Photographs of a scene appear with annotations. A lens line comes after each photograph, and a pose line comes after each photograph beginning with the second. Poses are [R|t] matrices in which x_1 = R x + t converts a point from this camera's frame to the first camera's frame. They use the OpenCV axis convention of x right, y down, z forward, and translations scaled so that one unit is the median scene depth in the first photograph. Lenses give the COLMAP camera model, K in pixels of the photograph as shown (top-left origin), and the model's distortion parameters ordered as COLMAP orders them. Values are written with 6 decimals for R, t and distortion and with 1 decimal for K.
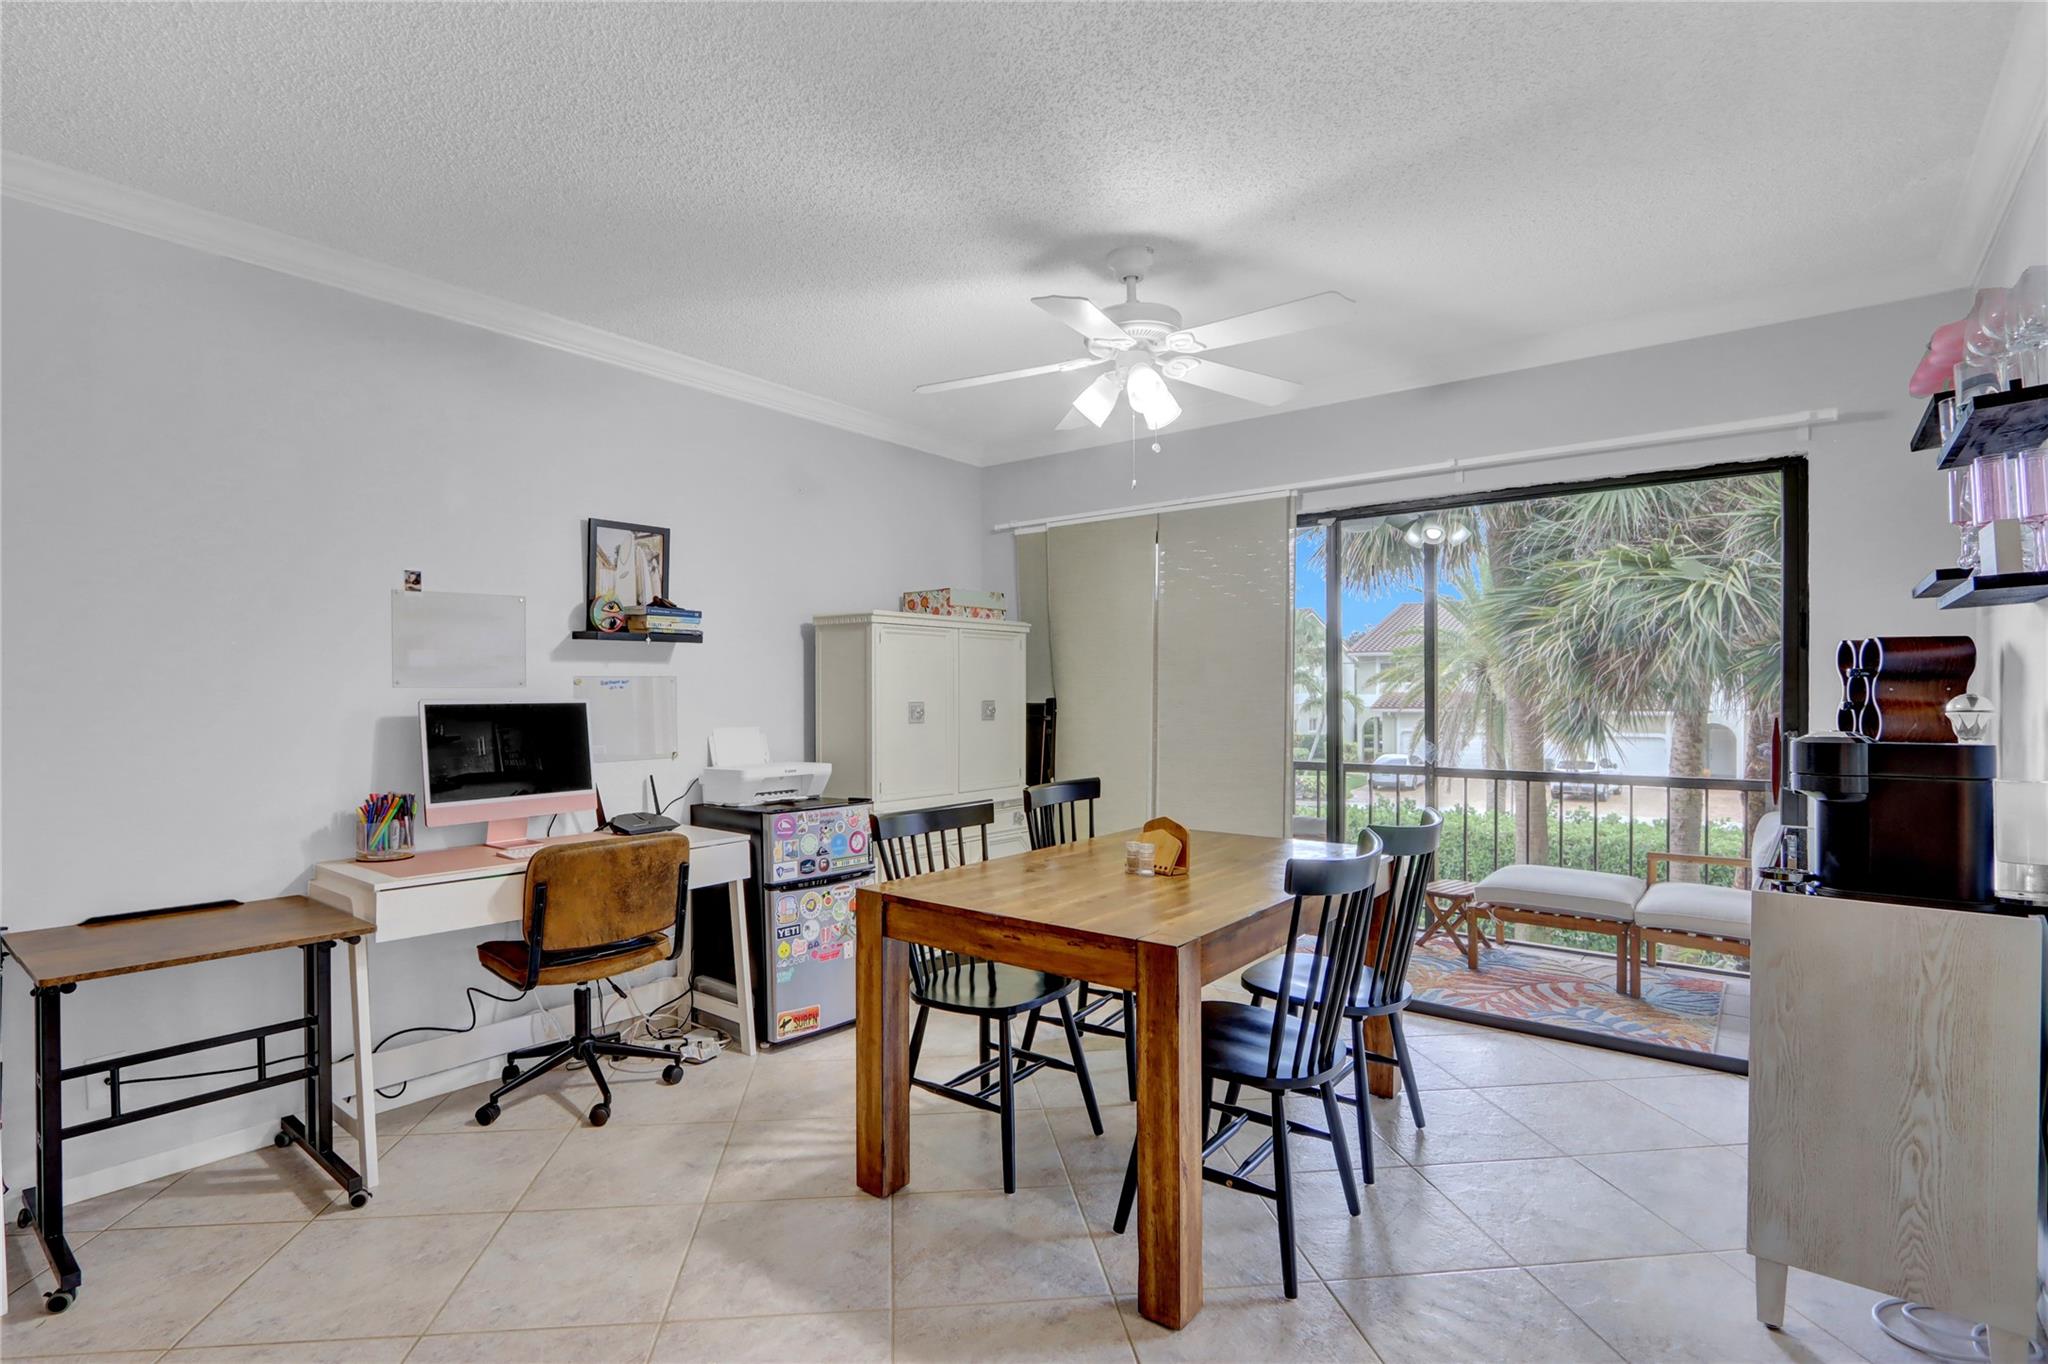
lens RADIAL K [[982.4, 0, 1010.8], [0, 982.4, 705.0], [0, 0, 1]] dist [-0.015343, 0.000621]
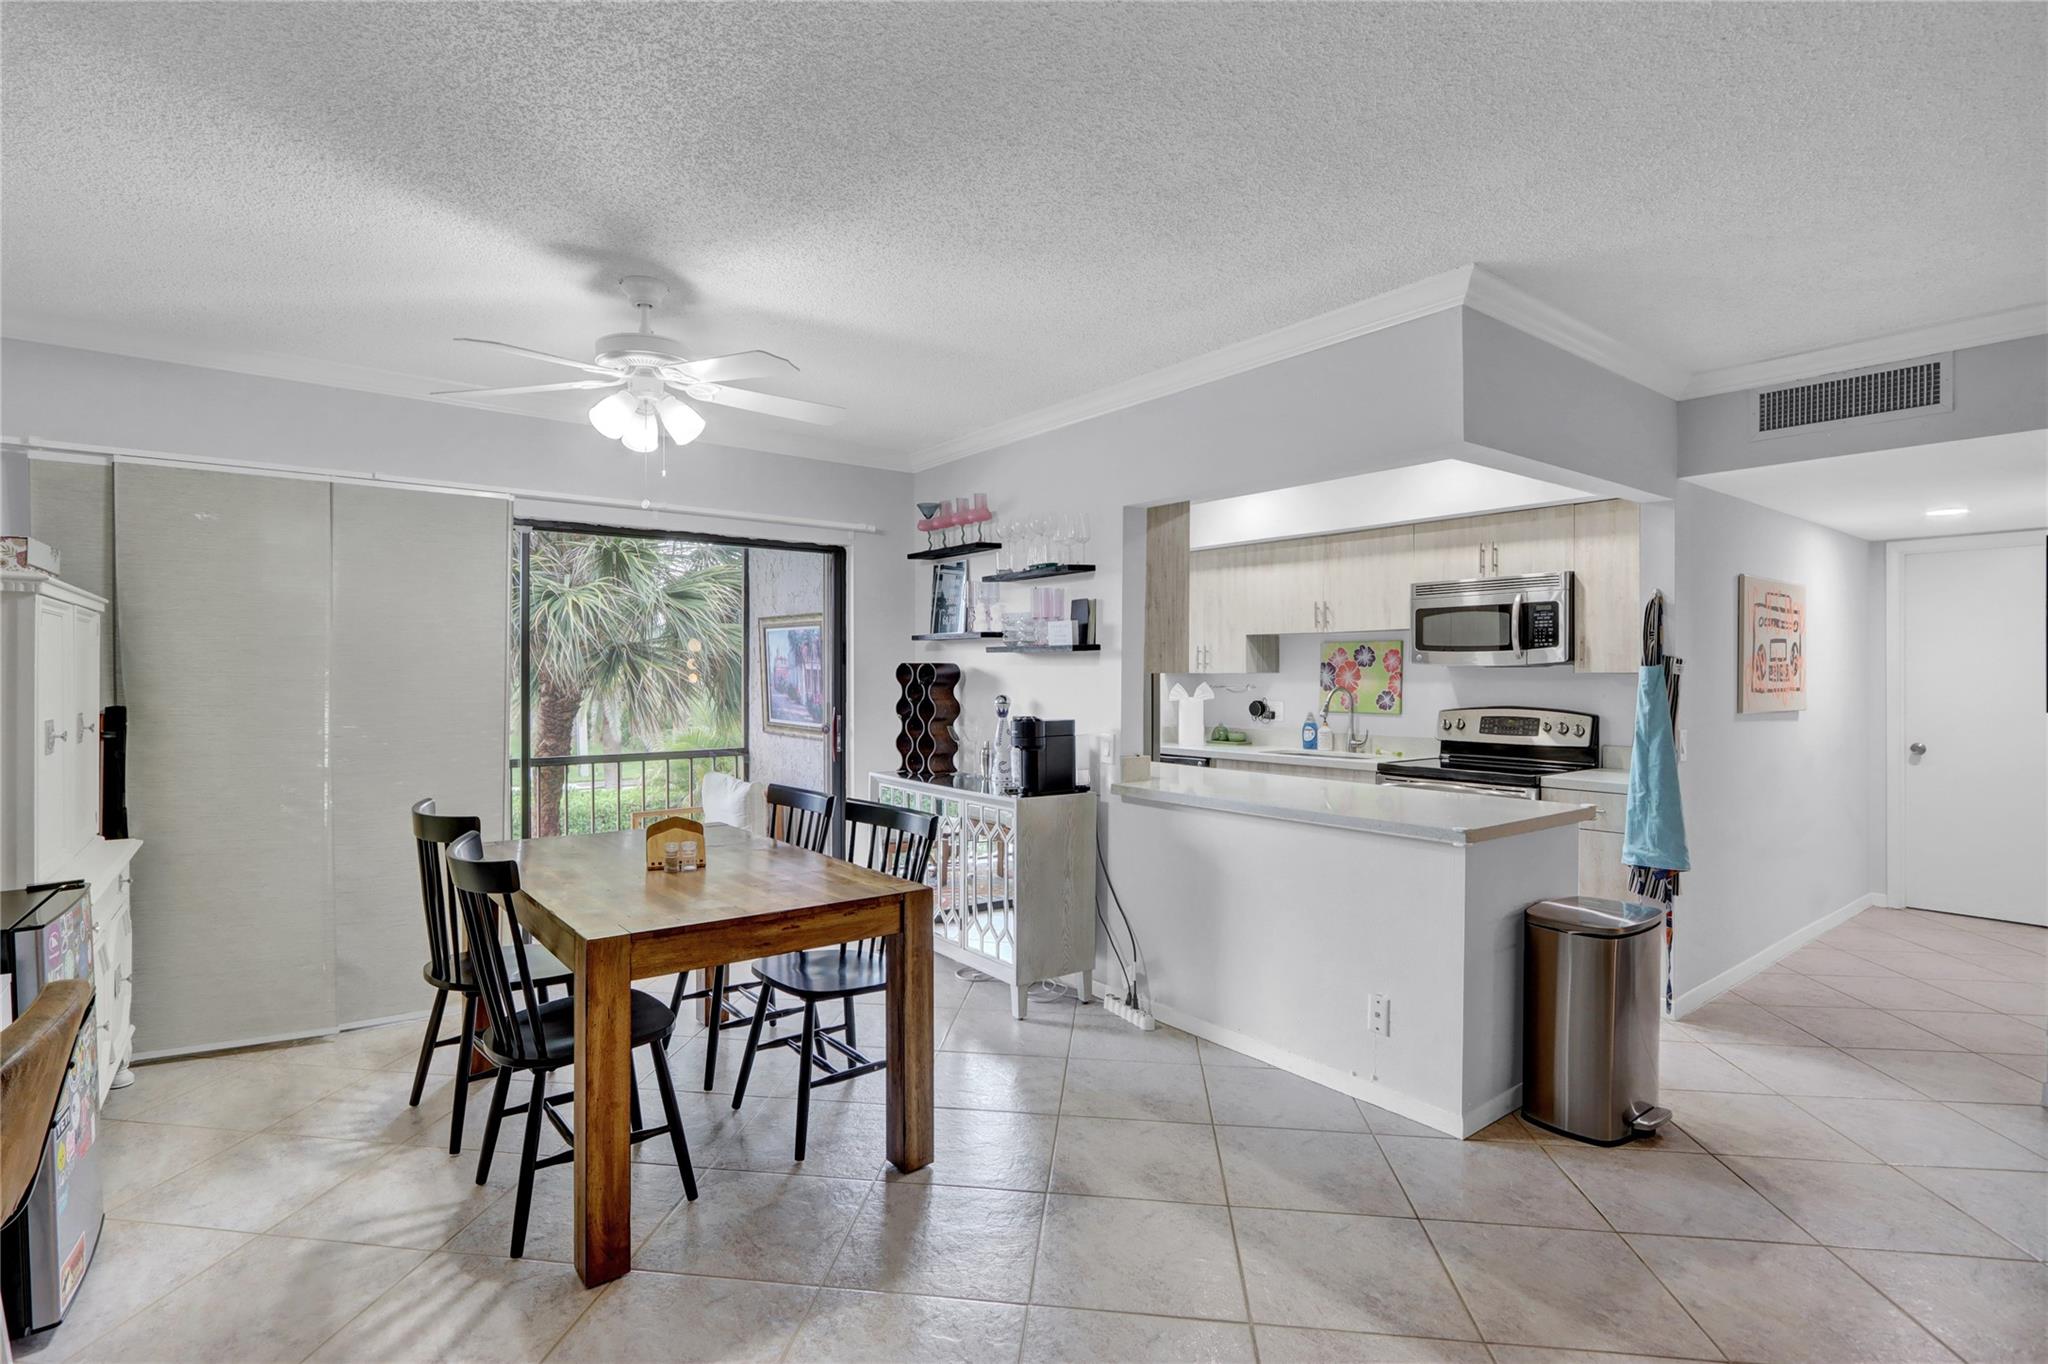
lens RADIAL K [[978.9, 0, 990.6], [0, 978.9, 676.6], [0, 0, 1]] dist [-0.013708, 0.000792]
pose [[0.245655, -0.001046, 0.969357, -0.651096], [0.010030, 0.999949, -0.001463, -0.029056], [-0.969305, 0.010082, 0.245653, 0.320293]]
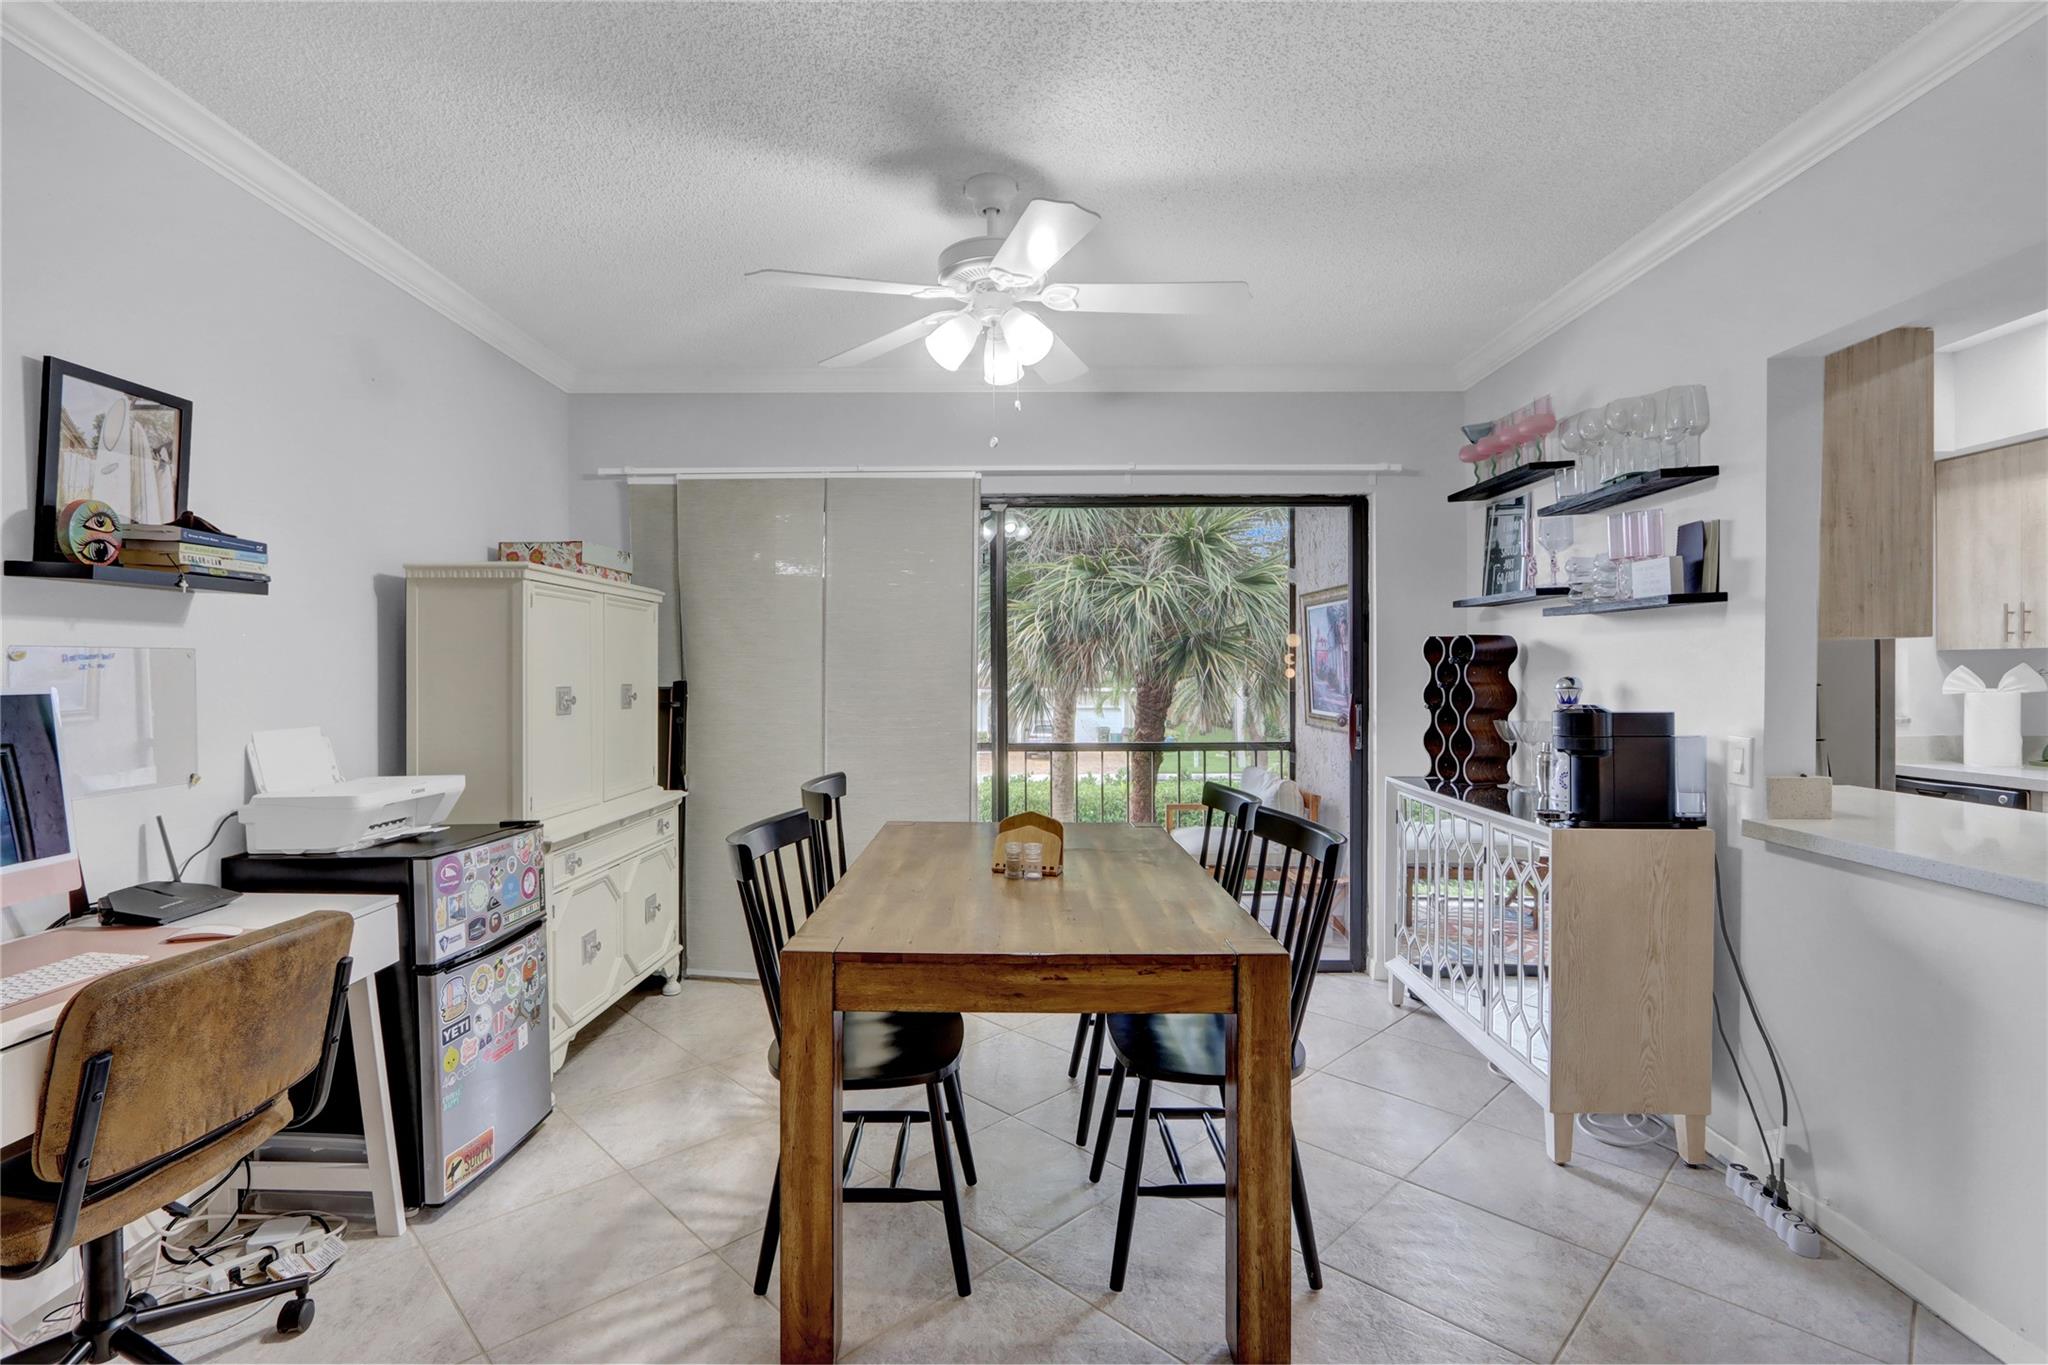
lens RADIAL K [[936.9, 0, 1004.9], [0, 936.9, 677.1], [0, 0, 1]] dist [-0.013476, 0.001098]
pose [[0.790550, -0.002168, 0.612393, -0.319908], [0.007344, 0.999955, -0.005941, -0.004587], [-0.612353, 0.009194, 0.790531, 0.263945]]
